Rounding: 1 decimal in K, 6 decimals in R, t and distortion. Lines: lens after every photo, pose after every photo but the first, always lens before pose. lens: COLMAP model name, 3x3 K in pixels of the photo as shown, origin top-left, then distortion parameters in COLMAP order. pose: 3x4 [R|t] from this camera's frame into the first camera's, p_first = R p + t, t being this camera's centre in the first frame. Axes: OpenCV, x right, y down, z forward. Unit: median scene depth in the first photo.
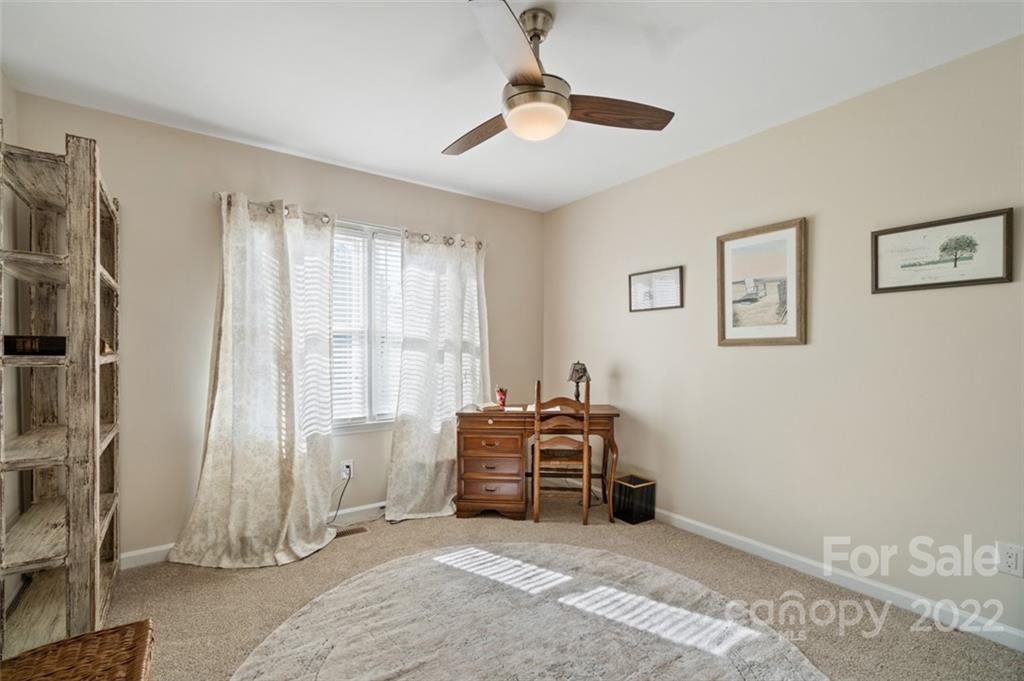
lens RADIAL K [[443.2, 0, 489.9], [0, 443.2, 359.1], [0, 0, 1]] dist [-0.002859, 0.000726]
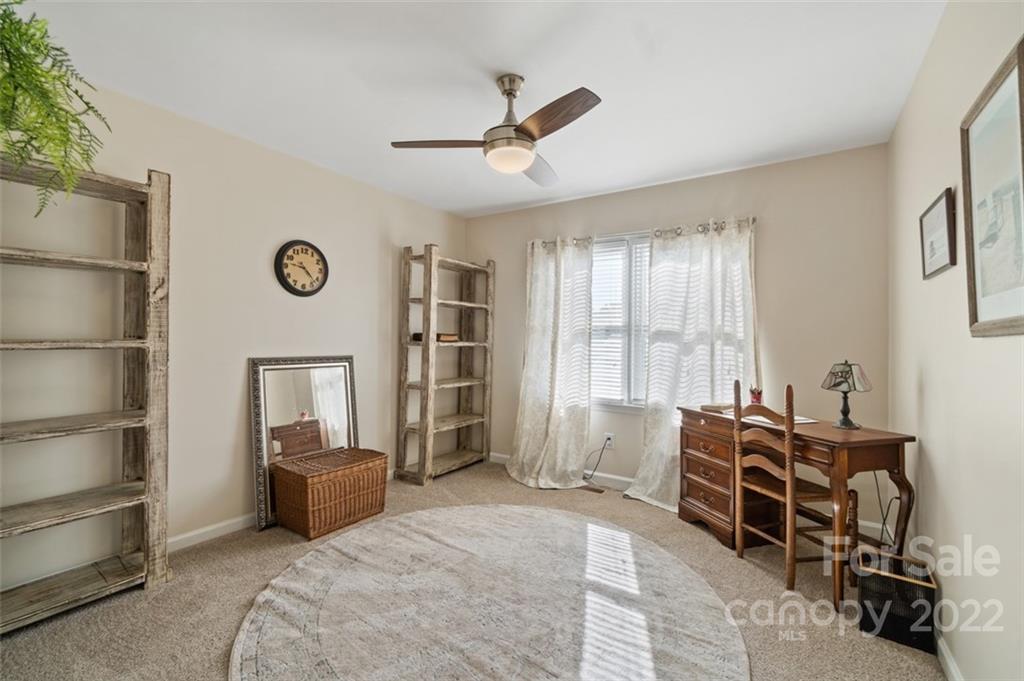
lens RADIAL K [[443.2, 0, 522.5], [0, 443.2, 333.6], [0, 0, 1]] dist [-0.002859, 0.000726]
pose [[0.382707, -0.010724, -0.923807, 0.804320], [-0.032617, 0.999152, -0.025111, -0.004380], [0.923294, 0.039741, 0.382033, 0.360614]]
